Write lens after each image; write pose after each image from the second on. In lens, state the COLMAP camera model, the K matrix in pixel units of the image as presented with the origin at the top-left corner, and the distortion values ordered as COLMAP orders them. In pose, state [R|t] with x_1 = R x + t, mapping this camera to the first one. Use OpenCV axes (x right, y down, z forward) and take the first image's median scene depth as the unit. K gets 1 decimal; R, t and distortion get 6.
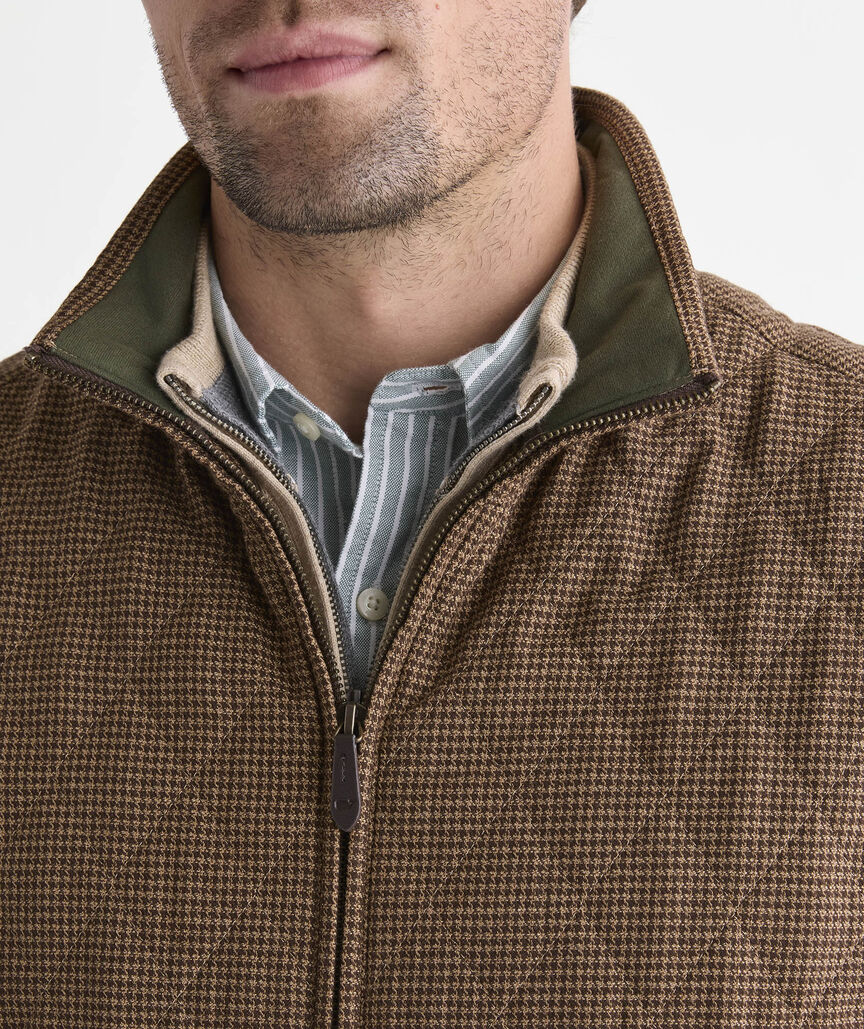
lens RADIAL K [[2057.4, 0, 429.0], [0, 2057.4, 515.7], [0, 0, 1]] dist [-0.204038, 0.000000]
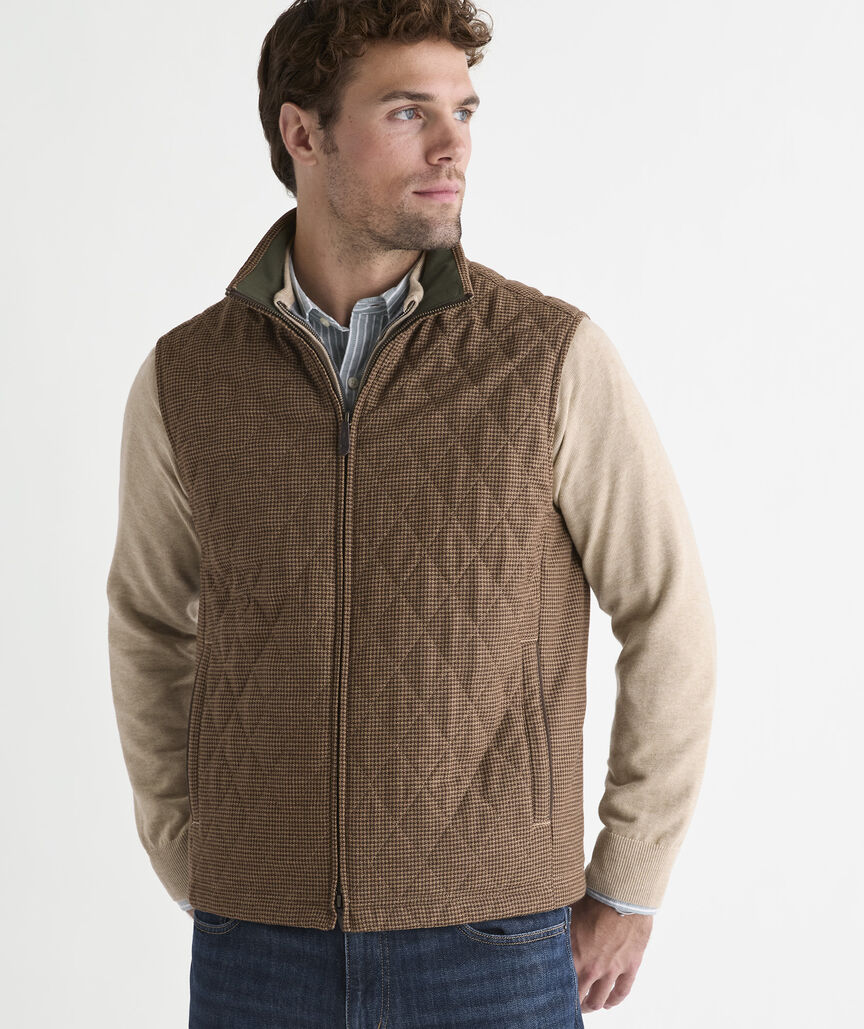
lens RADIAL K [[1708.4, 0, 434.6], [0, 1708.4, 511.0], [0, 0, 1]] dist [-0.030380, 0.000000]
pose [[0.999497, -0.019341, 0.025133, 0.020411], [0.019445, 0.999803, -0.003908, 0.237448], [-0.025053, 0.004395, 0.999676, -1.354674]]
